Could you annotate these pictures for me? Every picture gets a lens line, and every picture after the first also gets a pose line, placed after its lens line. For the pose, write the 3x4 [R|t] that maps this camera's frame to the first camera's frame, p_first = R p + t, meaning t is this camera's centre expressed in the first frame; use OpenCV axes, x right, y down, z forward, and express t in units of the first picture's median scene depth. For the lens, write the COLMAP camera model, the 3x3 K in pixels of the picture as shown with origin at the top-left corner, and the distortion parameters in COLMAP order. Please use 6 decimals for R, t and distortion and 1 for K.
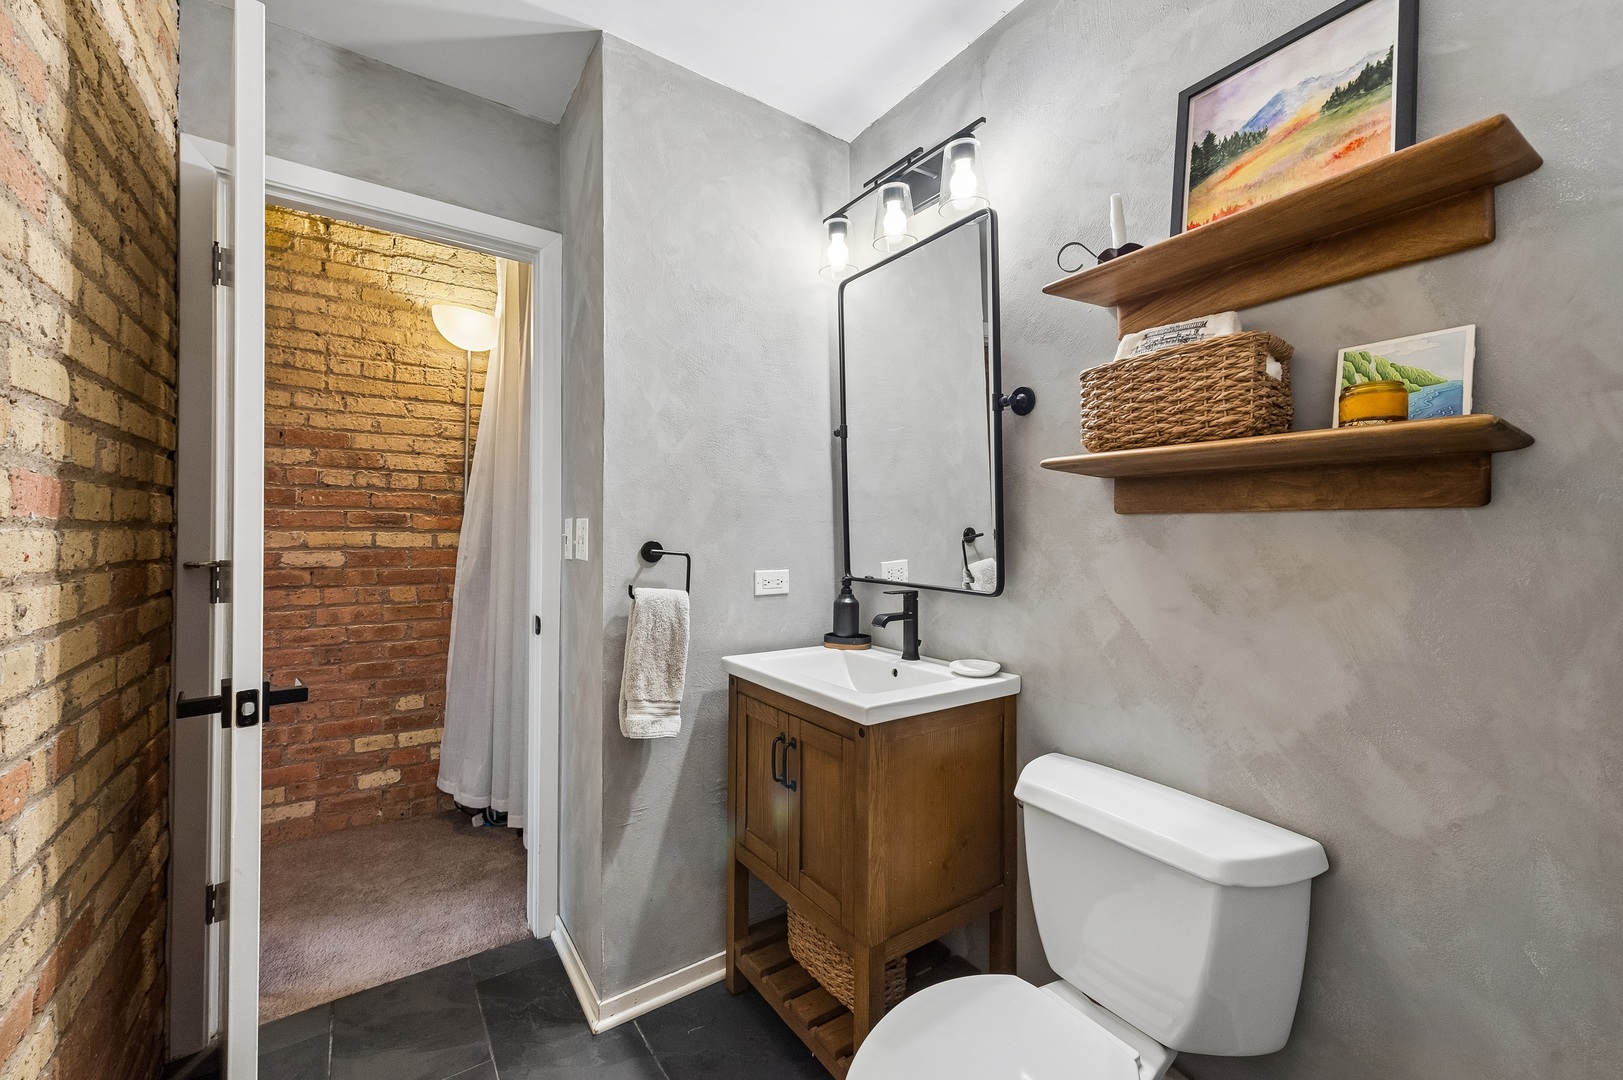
lens RADIAL K [[646.8, 0, 810.7], [0, 646.8, 529.8], [0, 0, 1]] dist [0.017168, -0.005487]
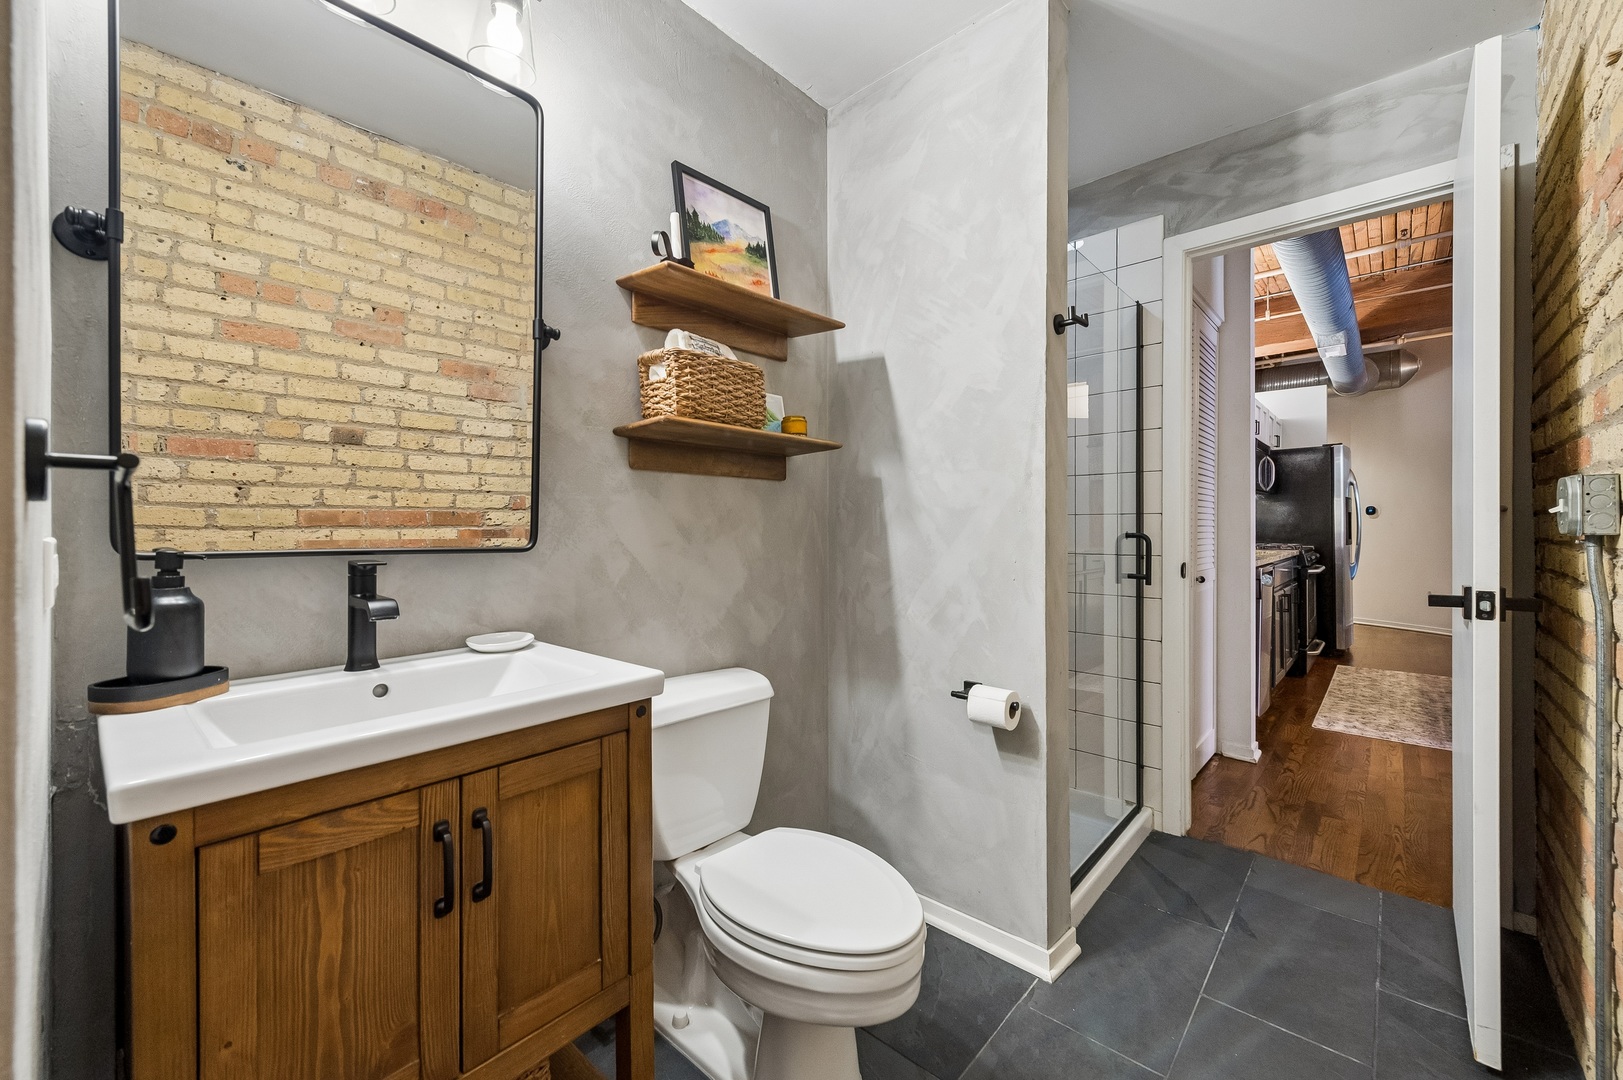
lens RADIAL K [[646.8, 0, 810.7], [0, 646.8, 529.8], [0, 0, 1]] dist [0.017168, -0.005487]
pose [[-0.244462, -0.008596, 0.969621, -0.825406], [-0.003460, 0.999962, 0.007993, 0.083905], [-0.969653, -0.001401, -0.244482, 1.073791]]
